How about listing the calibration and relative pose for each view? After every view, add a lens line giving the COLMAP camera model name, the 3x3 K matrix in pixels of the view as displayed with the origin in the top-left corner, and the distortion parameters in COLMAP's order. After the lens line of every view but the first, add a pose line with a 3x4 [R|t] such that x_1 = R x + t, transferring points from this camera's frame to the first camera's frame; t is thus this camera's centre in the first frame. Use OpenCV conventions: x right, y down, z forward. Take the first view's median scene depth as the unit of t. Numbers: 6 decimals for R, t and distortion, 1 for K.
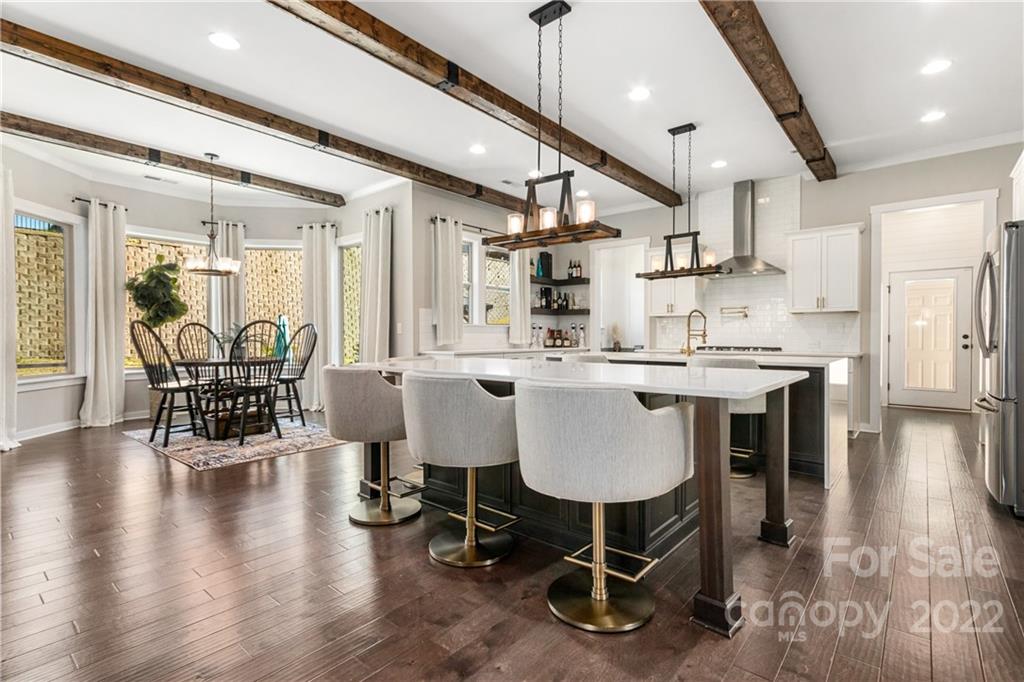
lens RADIAL K [[482.0, 0, 511.1], [0, 482.0, 334.8], [0, 0, 1]] dist [0.000360, 0.001113]
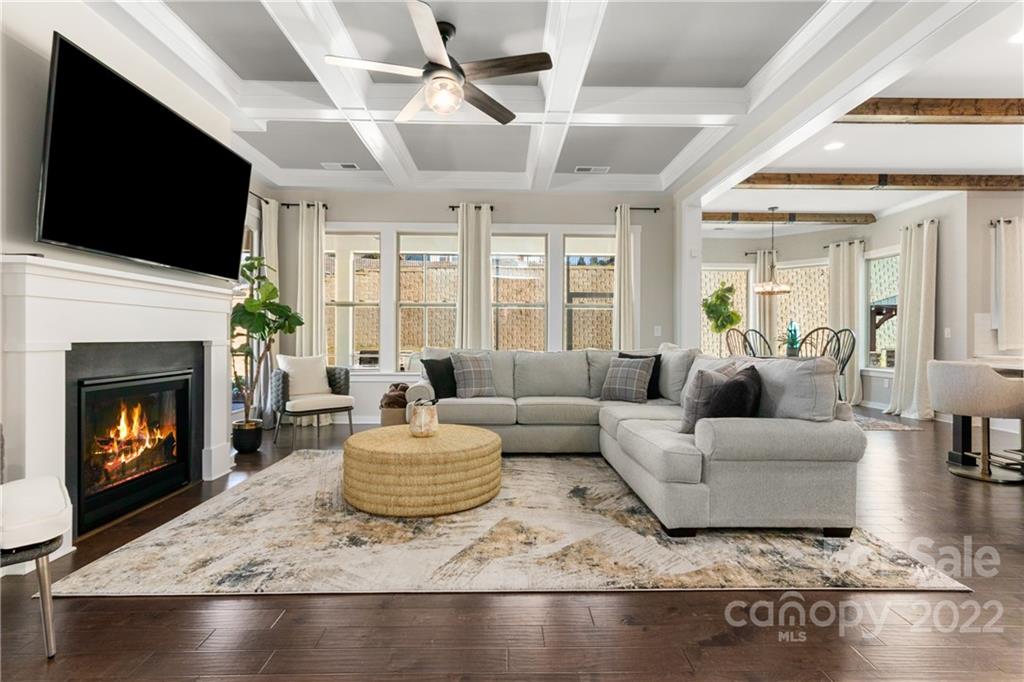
lens RADIAL K [[482.0, 0, 511.1], [0, 482.0, 334.8], [0, 0, 1]] dist [0.000360, 0.001113]
pose [[0.650864, -0.000260, -0.759195, -0.054131], [-0.004987, 0.999977, -0.004618, 0.000957], [0.759178, 0.006792, 0.650847, -0.410665]]
